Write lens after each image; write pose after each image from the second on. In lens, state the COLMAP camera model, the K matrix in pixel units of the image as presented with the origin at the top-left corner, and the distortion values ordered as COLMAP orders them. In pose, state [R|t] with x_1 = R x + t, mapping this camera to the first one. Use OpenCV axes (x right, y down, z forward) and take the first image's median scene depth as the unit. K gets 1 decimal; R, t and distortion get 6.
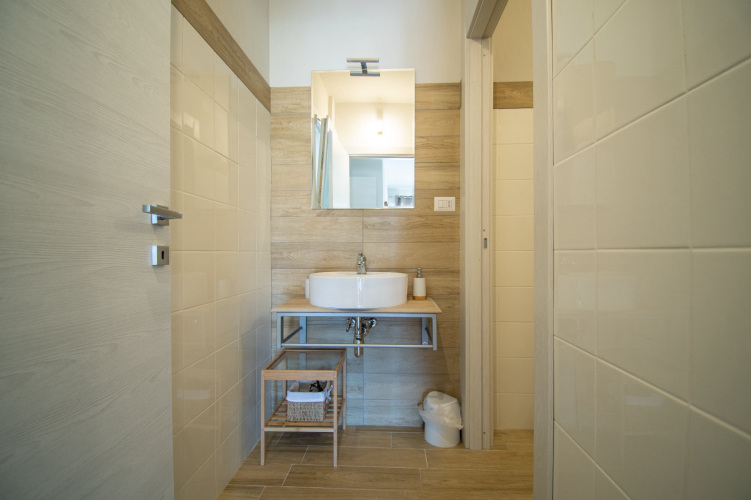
lens RADIAL K [[344.4, 0, 377.2], [0, 344.4, 251.8], [0, 0, 1]] dist [-0.005581, -0.000807]
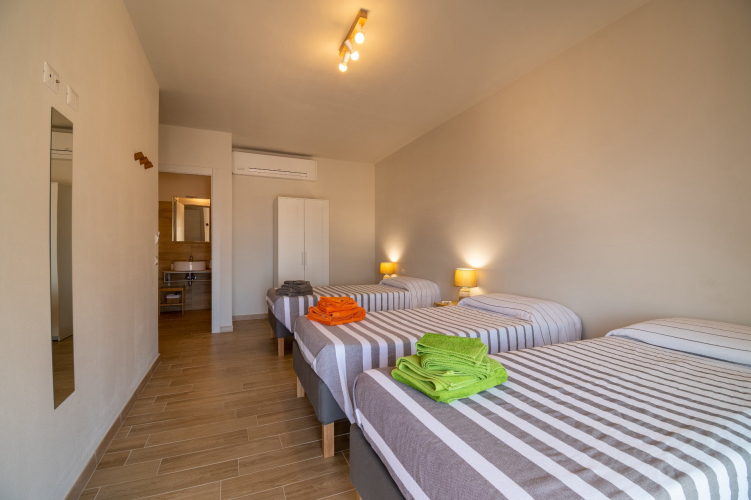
lens RADIAL K [[344.4, 0, 376.3], [0, 344.4, 250.8], [0, 0, 1]] dist [-0.005581, -0.000807]
pose [[0.899566, -0.003294, 0.436773, 0.111162], [0.000403, 0.999977, 0.006710, -0.061216], [-0.436785, -0.005860, 0.899547, -2.680954]]
